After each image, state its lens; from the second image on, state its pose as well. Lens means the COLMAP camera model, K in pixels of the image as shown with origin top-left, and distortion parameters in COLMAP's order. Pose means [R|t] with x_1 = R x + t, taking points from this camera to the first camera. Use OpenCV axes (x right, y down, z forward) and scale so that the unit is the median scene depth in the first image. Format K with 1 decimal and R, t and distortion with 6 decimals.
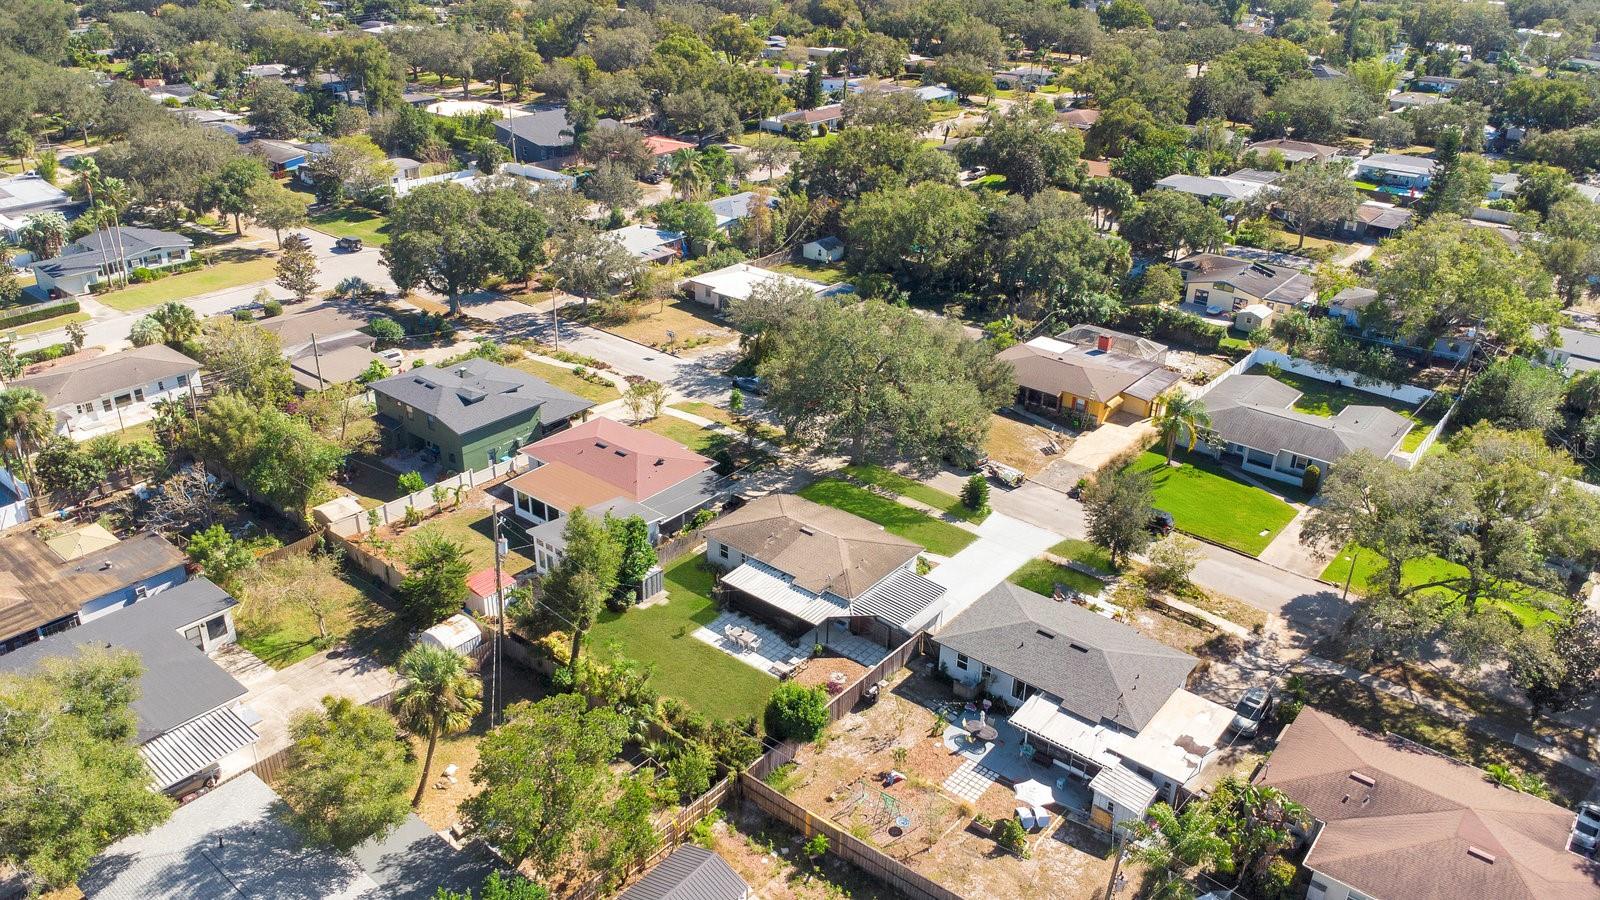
lens RADIAL K [[1149.4, 0, 800.0], [0, 1149.4, 450.0], [0, 0, 1]] dist [0.030806, -0.001038]
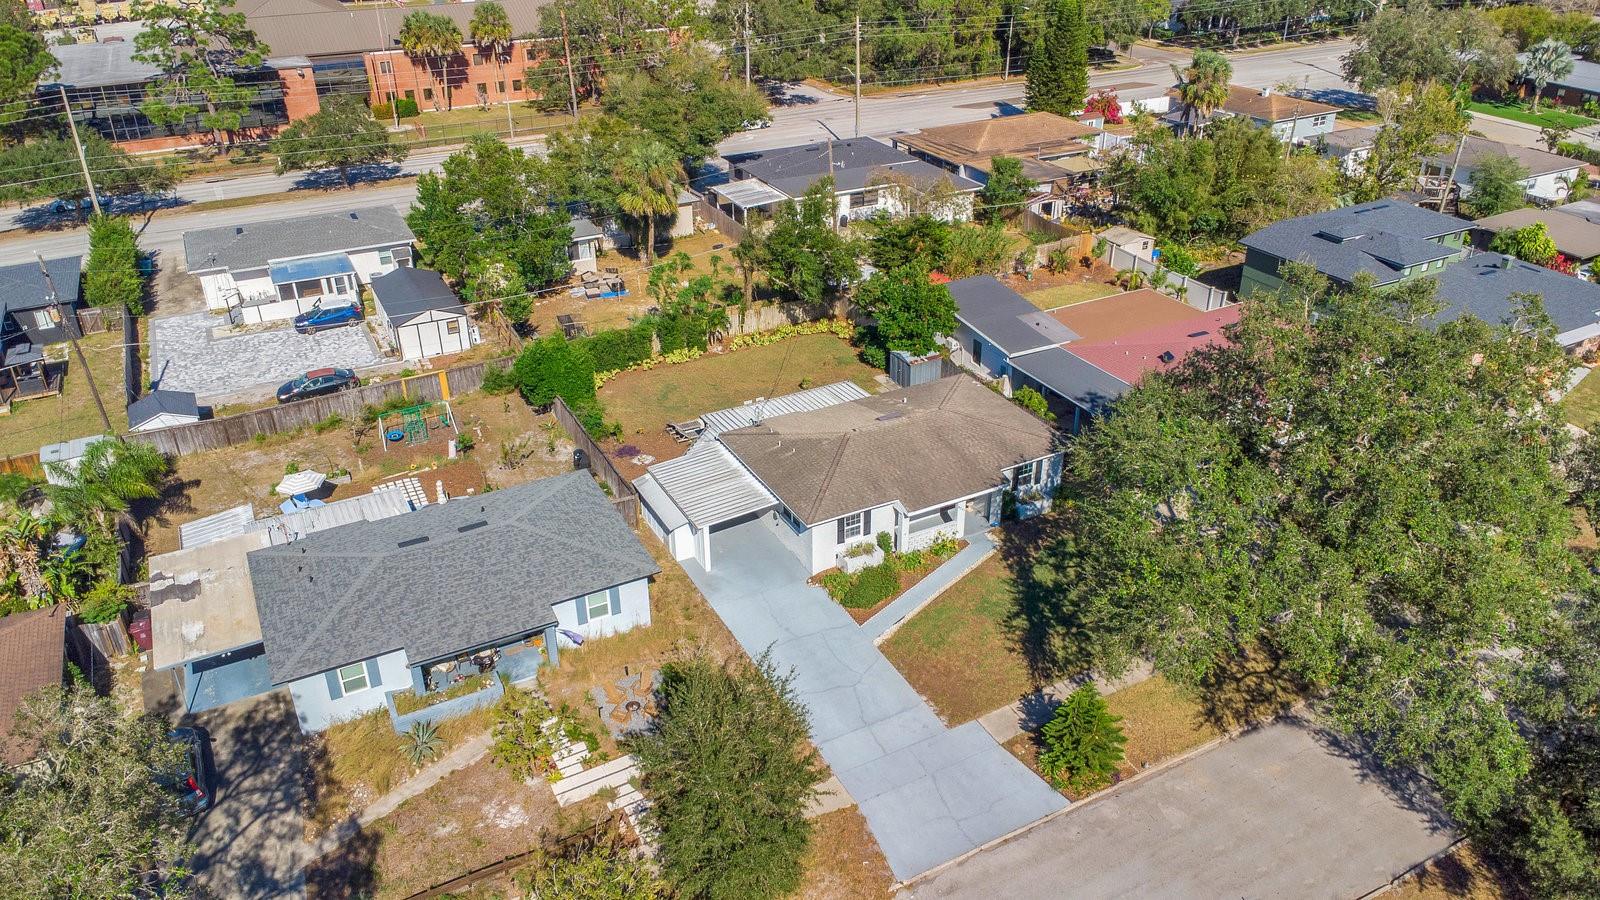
lens RADIAL K [[1157.1, 0, 800.0], [0, 1157.1, 450.0], [0, 0, 1]] dist [0.029255, -0.050210]
pose [[-0.395747, 0.423223, -0.815025, 0.405185], [-0.402842, 0.717538, 0.568206, -0.189237], [0.825289, 0.553192, -0.113472, 0.759105]]
